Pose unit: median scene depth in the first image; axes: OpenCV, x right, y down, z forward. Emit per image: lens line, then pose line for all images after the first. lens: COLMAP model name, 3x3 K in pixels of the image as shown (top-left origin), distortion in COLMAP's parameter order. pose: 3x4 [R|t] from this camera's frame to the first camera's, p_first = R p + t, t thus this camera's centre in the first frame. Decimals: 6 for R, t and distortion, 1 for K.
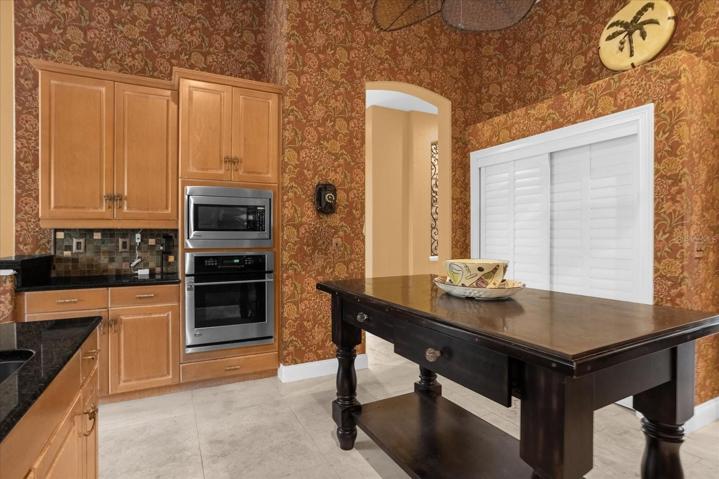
lens RADIAL K [[357.7, 0, 358.6], [0, 357.7, 235.1], [0, 0, 1]] dist [-0.000294, 0.000159]
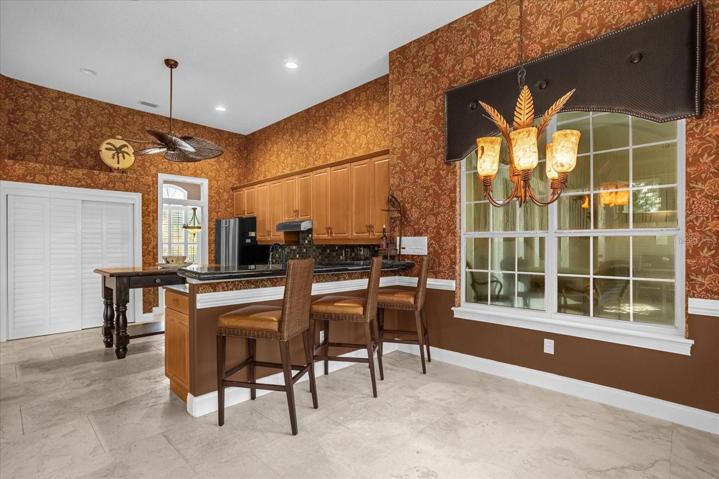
lens RADIAL K [[357.7, 0, 354.8], [0, 357.7, 240.3], [0, 0, 1]] dist [-0.000294, 0.000159]
pose [[-0.307705, 0.005982, 0.951463, -1.748196], [0.003618, 0.999980, -0.005117, -0.022448], [-0.951475, 0.001868, -0.307721, 0.308703]]
